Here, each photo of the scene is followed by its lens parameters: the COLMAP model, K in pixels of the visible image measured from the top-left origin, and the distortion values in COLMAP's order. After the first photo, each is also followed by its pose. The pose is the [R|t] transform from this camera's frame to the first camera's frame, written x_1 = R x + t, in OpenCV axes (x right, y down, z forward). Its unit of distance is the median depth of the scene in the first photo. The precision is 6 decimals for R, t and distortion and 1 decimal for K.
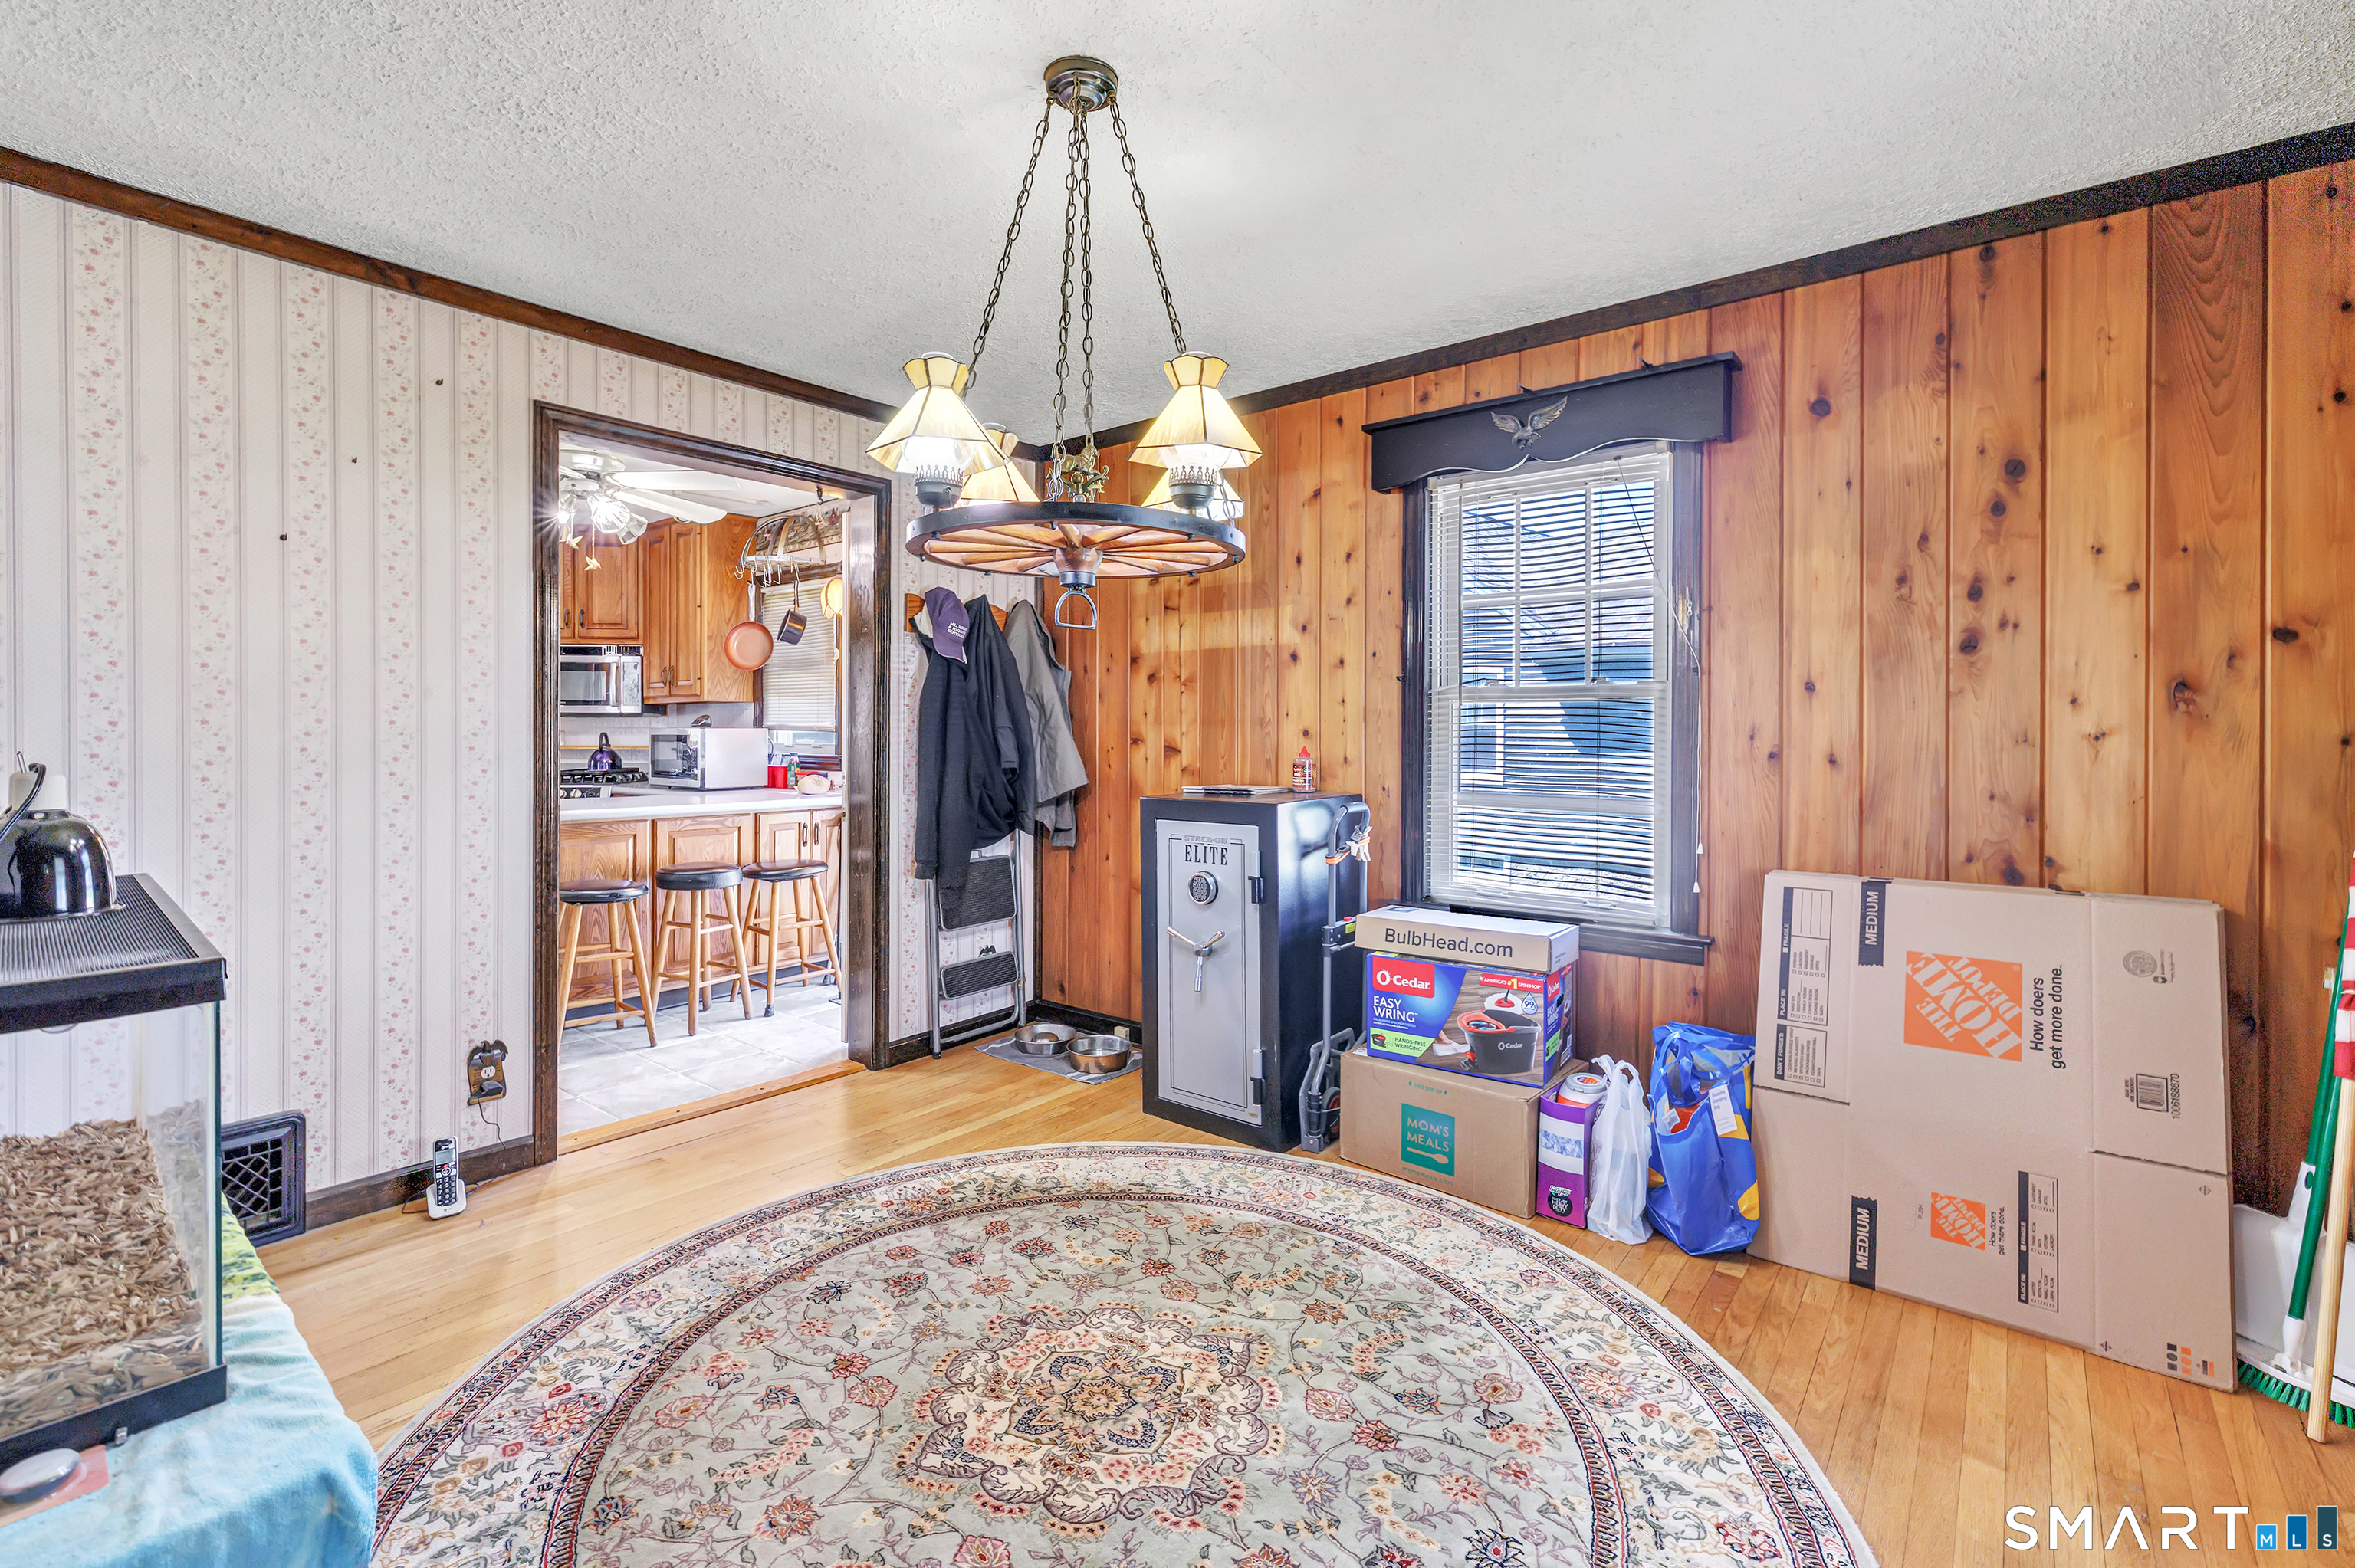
lens RADIAL K [[1045.8, 0, 1149.3], [0, 1045.8, 740.4], [0, 0, 1]] dist [0.000900, -0.000102]
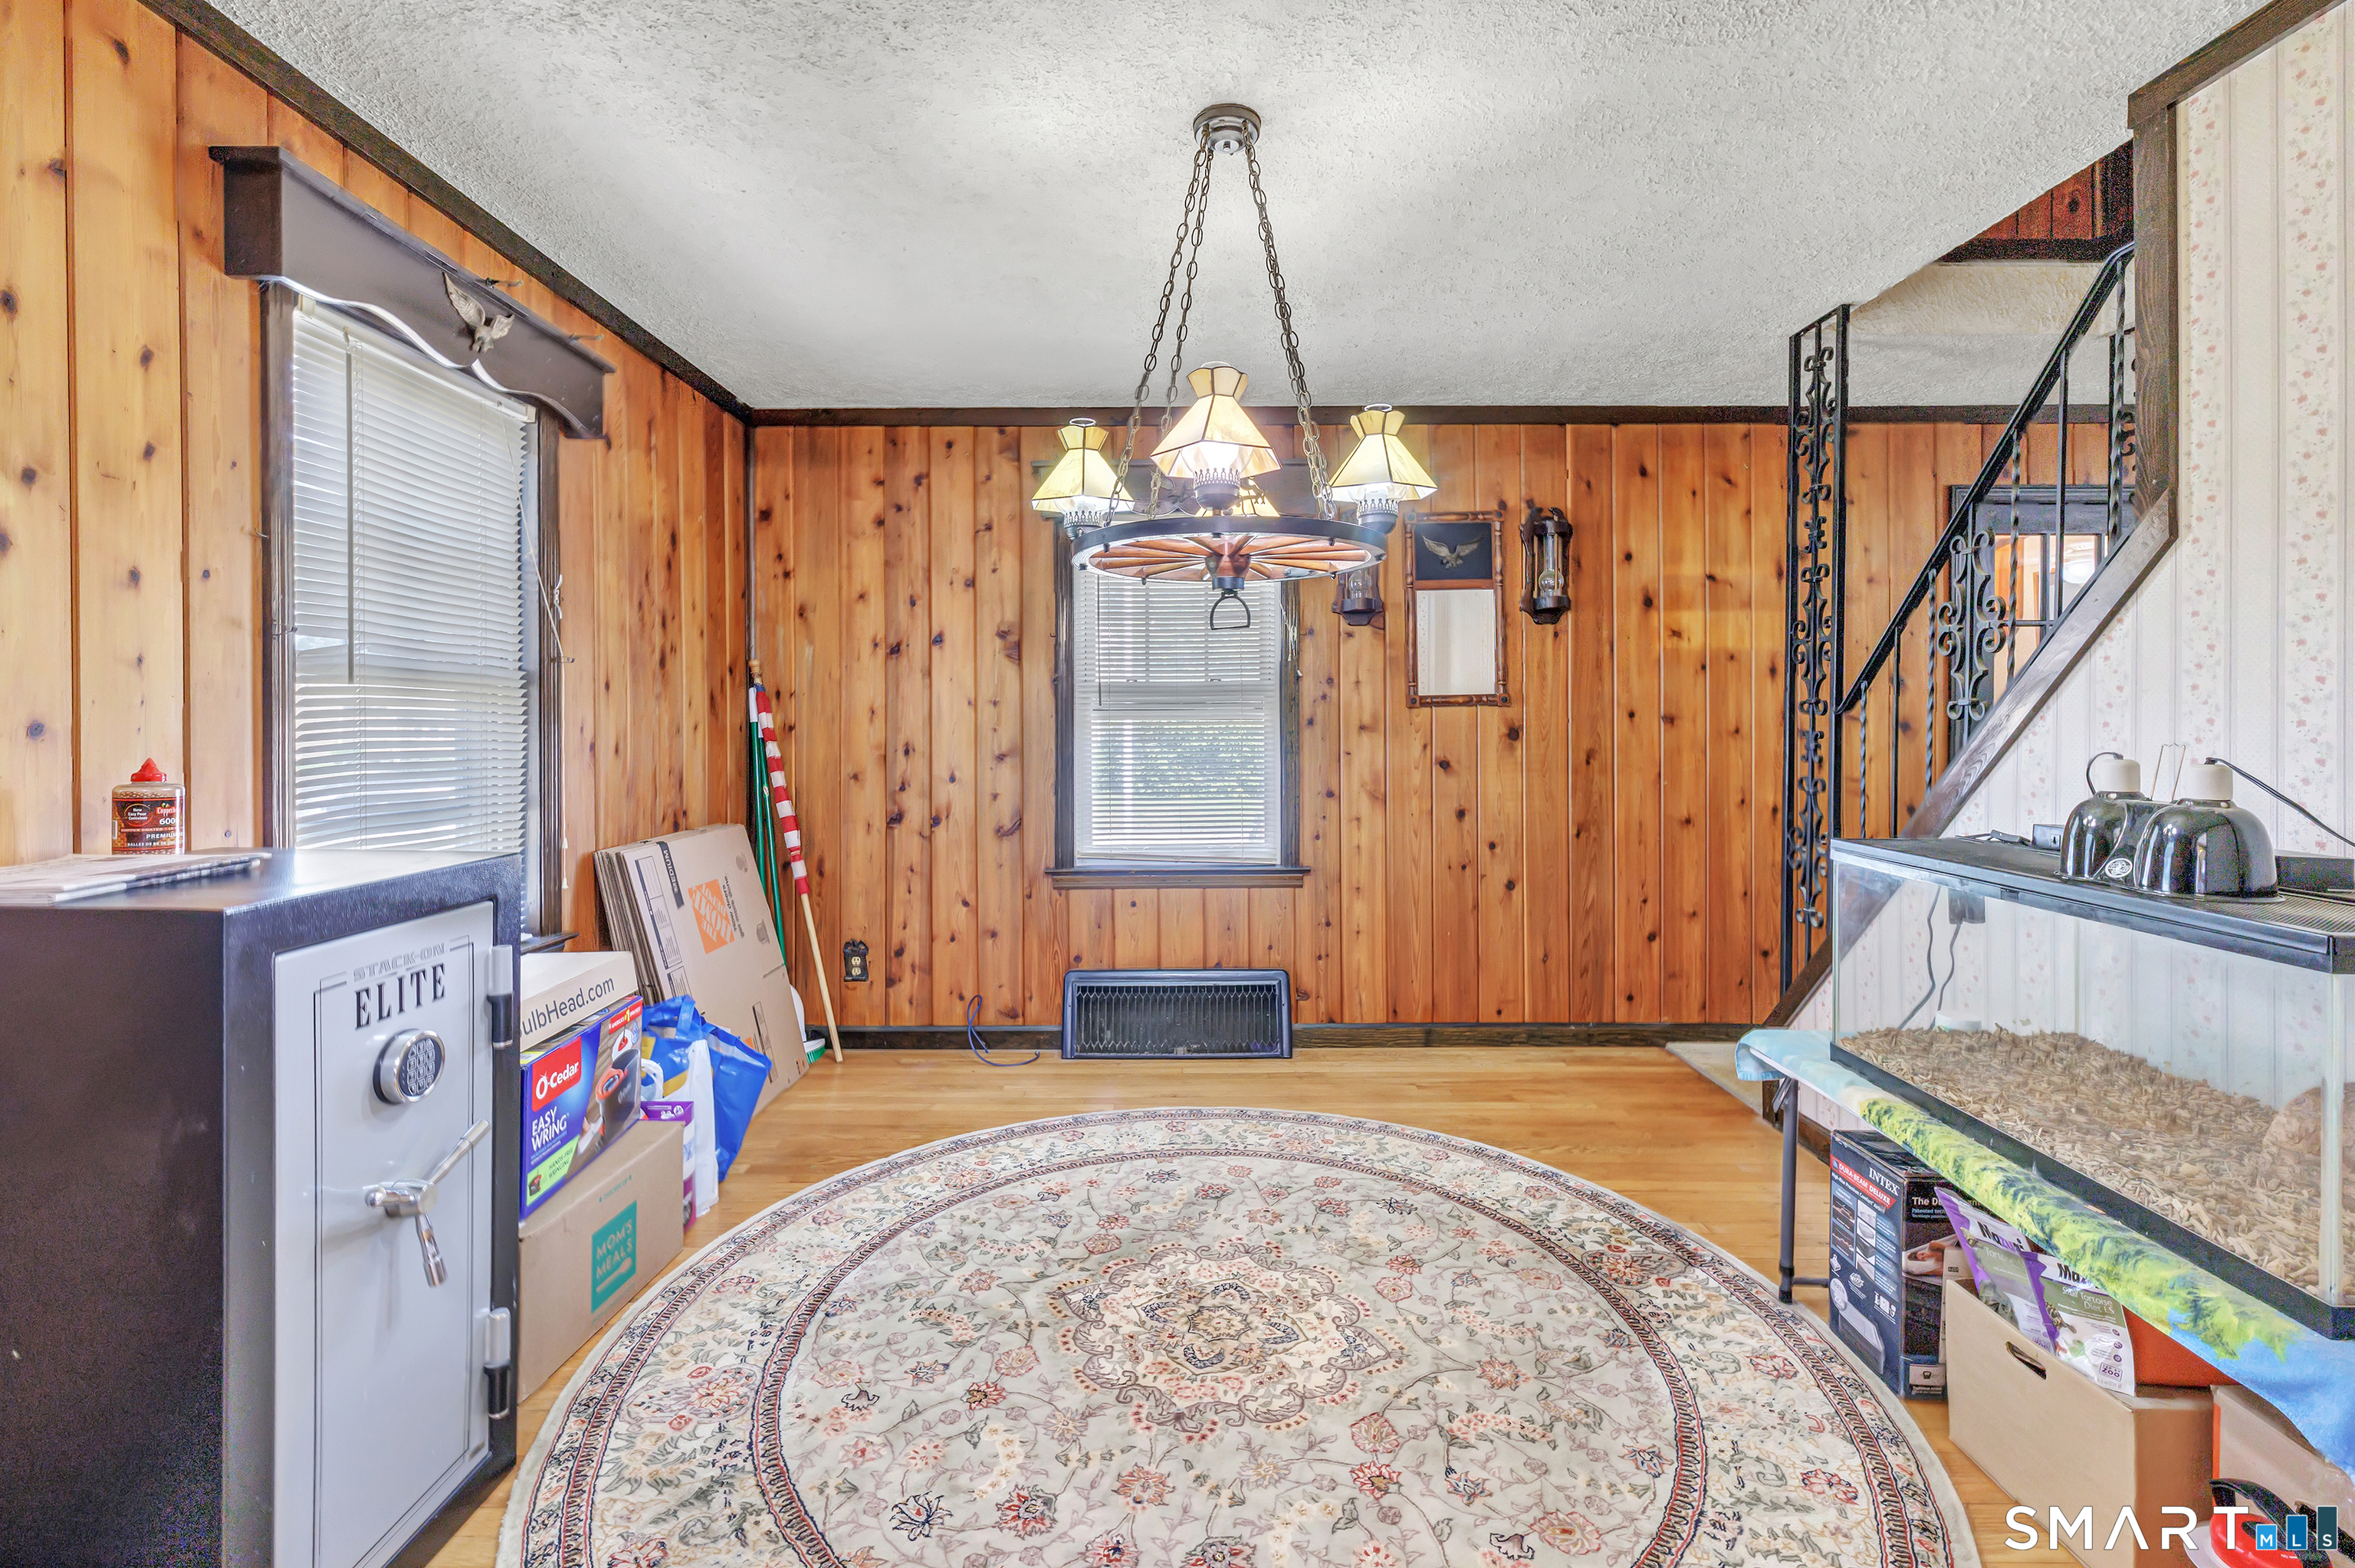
lens RADIAL K [[1013.9, 0, 1171.8], [0, 1013.9, 747.7], [0, 0, 1]] dist [0.000853, 0.000065]
pose [[-0.634194, -0.017819, 0.772968, -0.619854], [0.006807, 0.999567, 0.028627, -0.011677], [-0.773144, 0.023417, -0.633798, 1.257327]]
